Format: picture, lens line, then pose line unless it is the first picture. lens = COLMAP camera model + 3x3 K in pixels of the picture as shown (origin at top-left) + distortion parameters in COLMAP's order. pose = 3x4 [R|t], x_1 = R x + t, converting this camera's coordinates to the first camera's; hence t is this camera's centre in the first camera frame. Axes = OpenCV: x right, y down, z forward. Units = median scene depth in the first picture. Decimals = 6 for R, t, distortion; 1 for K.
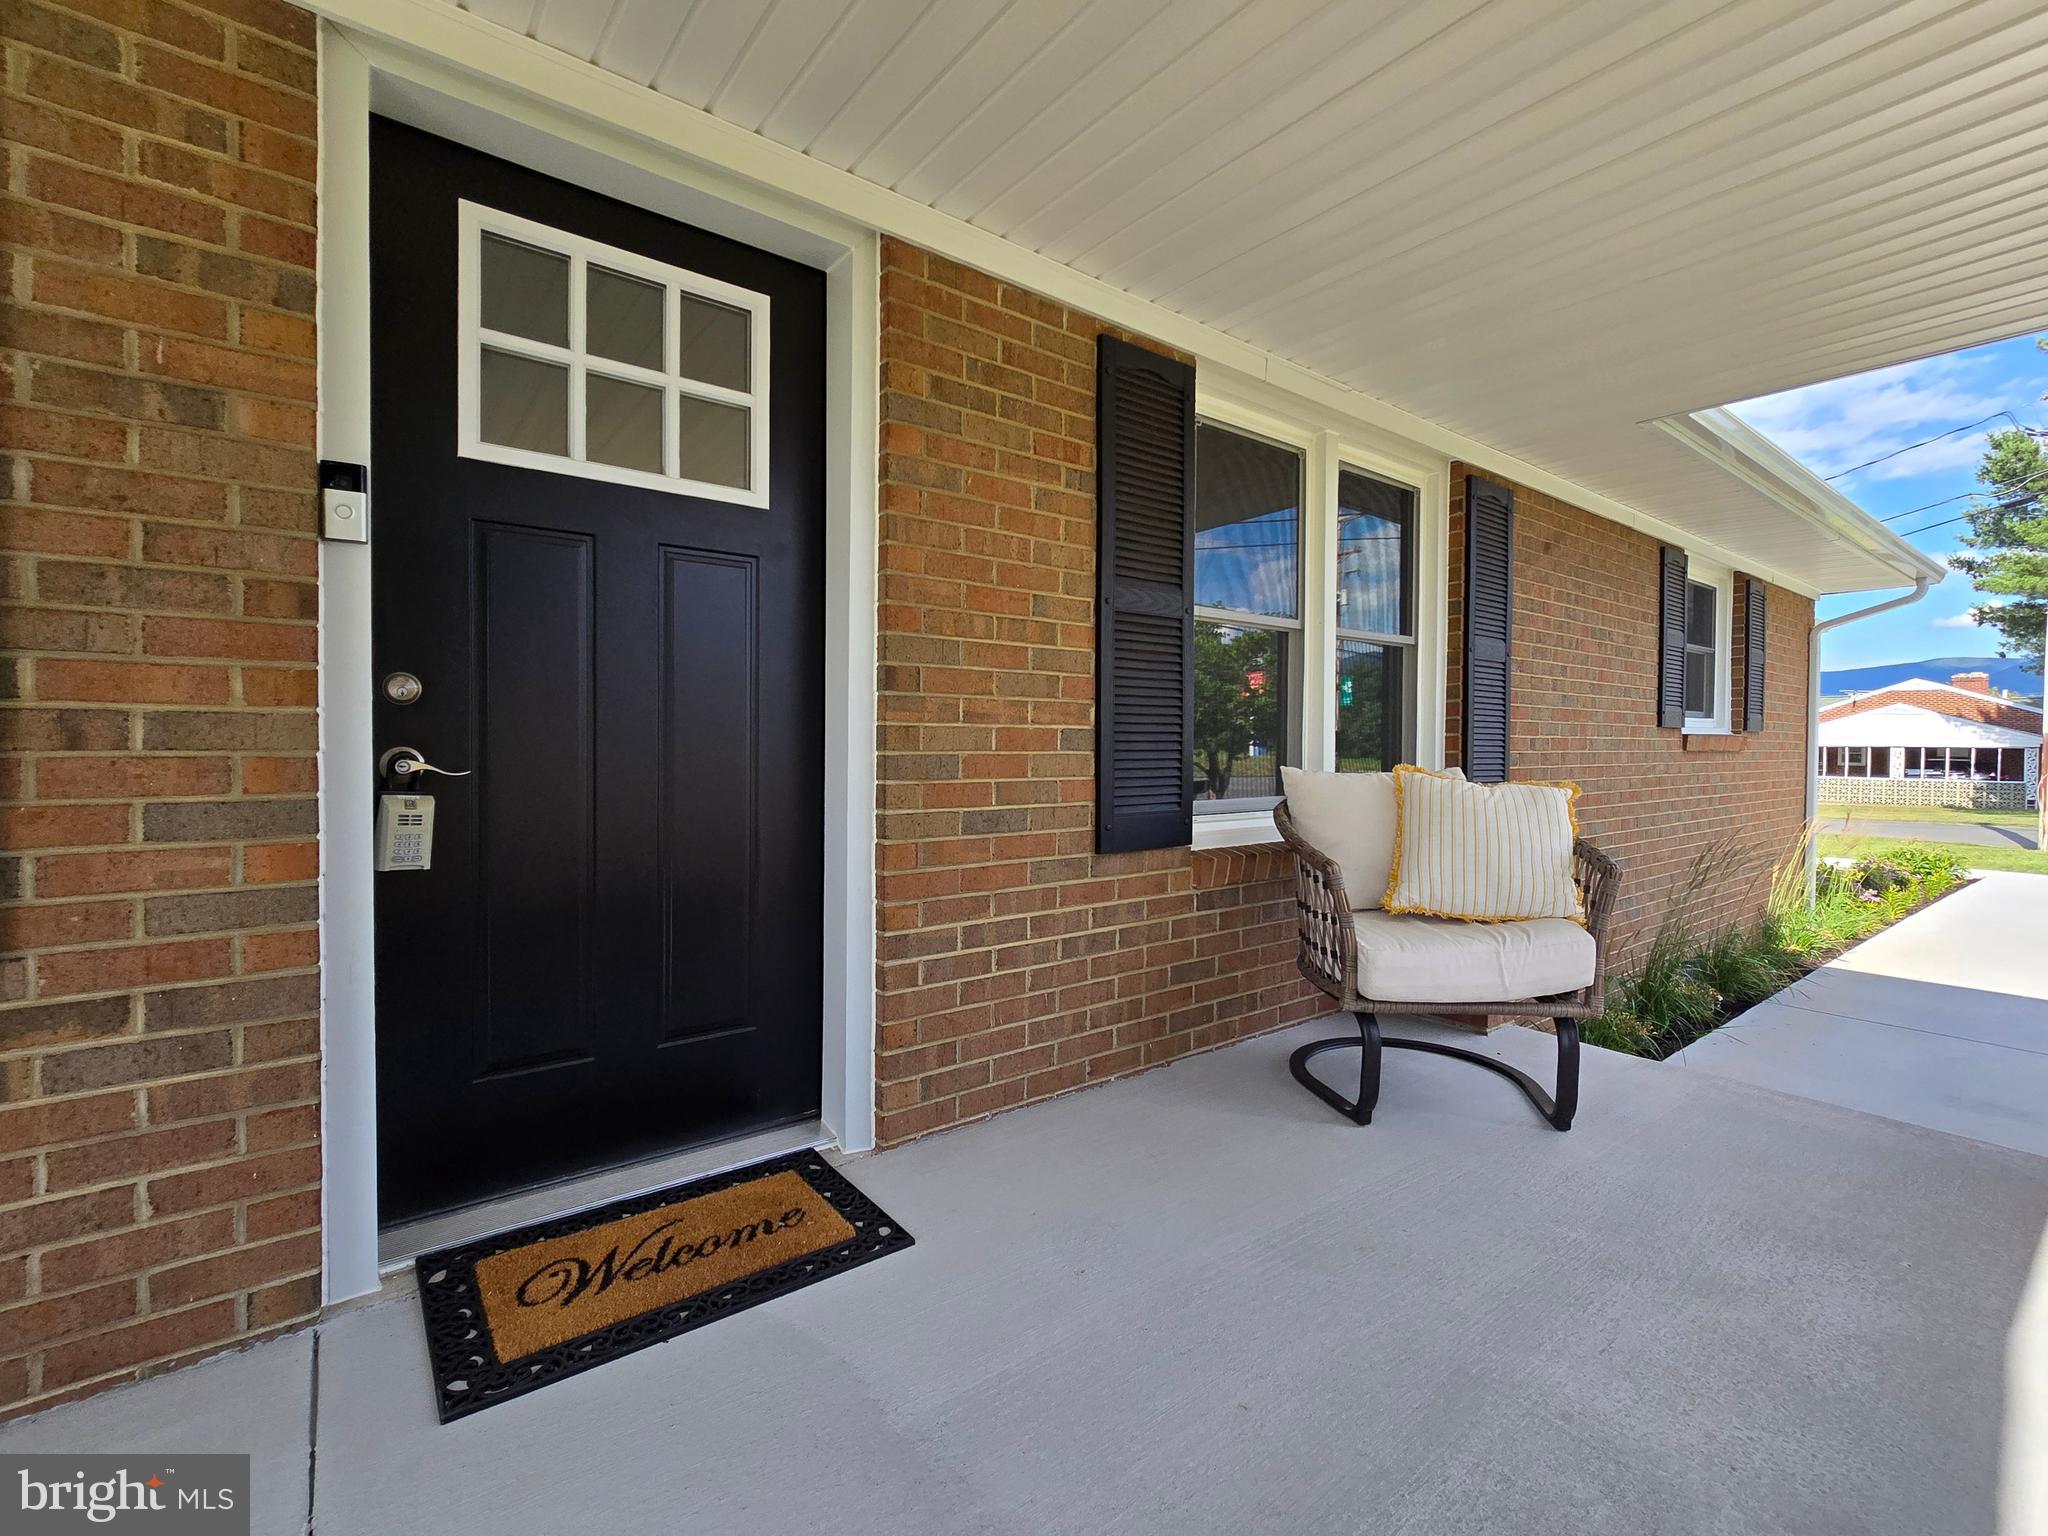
lens RADIAL K [[911.3, 0, 1020.4], [0, 911.3, 757.4], [0, 0, 1]] dist [-0.000377, 0.000021]
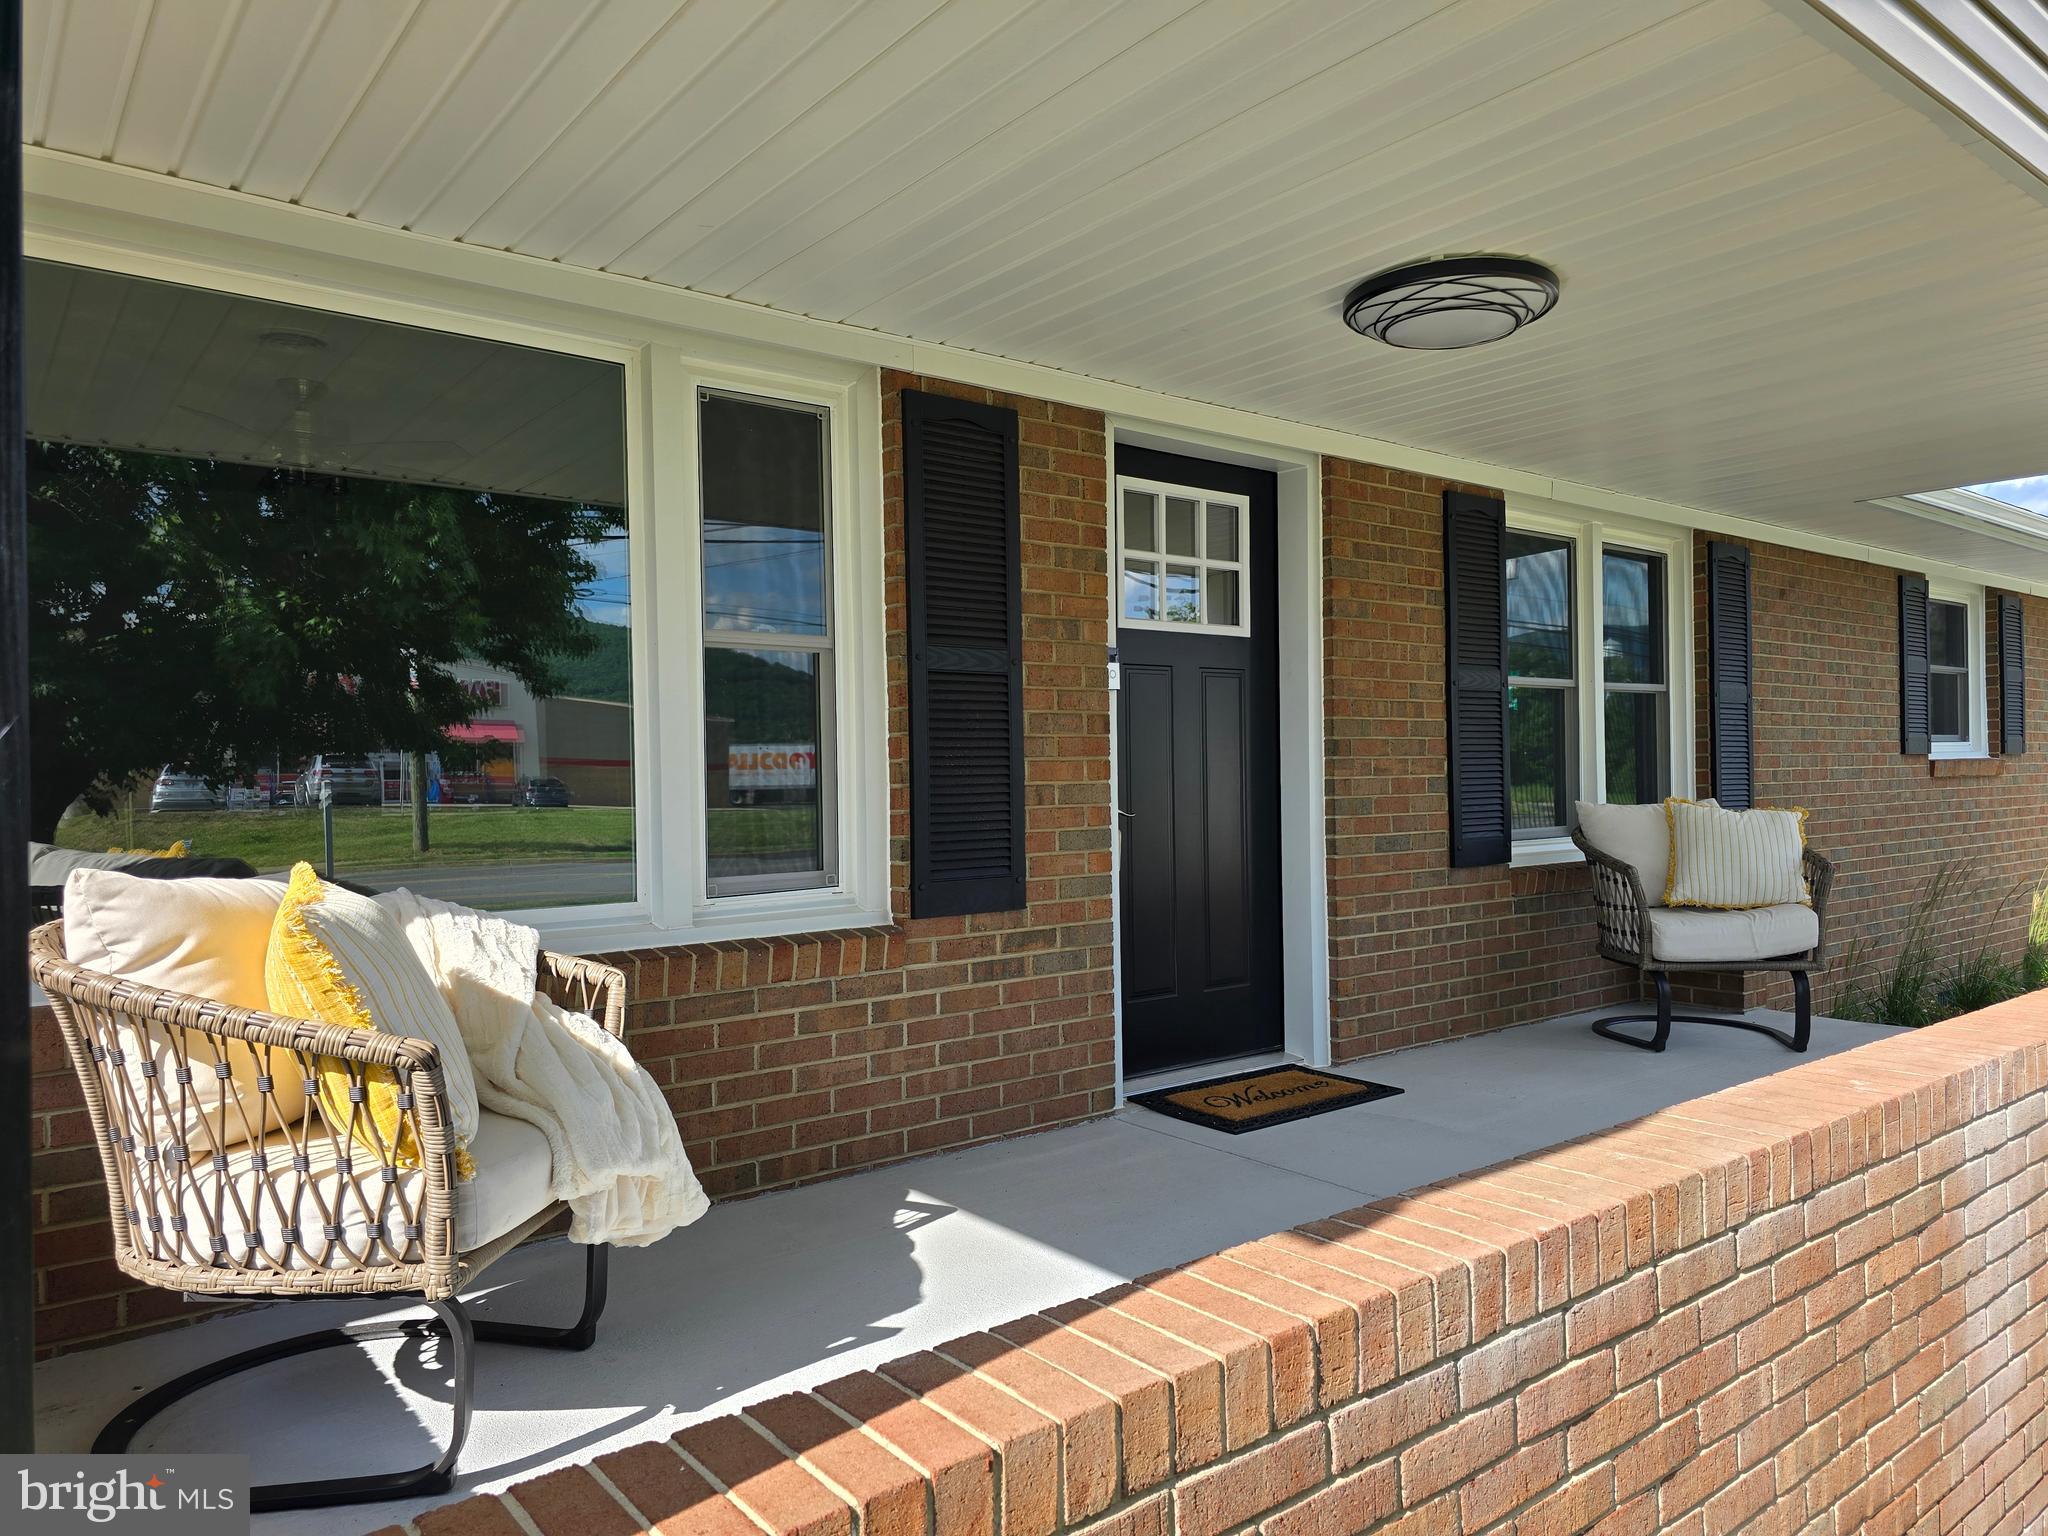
lens RADIAL K [[1375.2, 0, 1034.0], [0, 1375.2, 775.5], [0, 0, 1]] dist [0.070897, -0.079219]
pose [[0.999597, -0.023970, 0.015184, -0.581558], [0.024258, 0.999523, -0.019098, -0.008399], [-0.014719, 0.019458, 0.999702, -1.089066]]
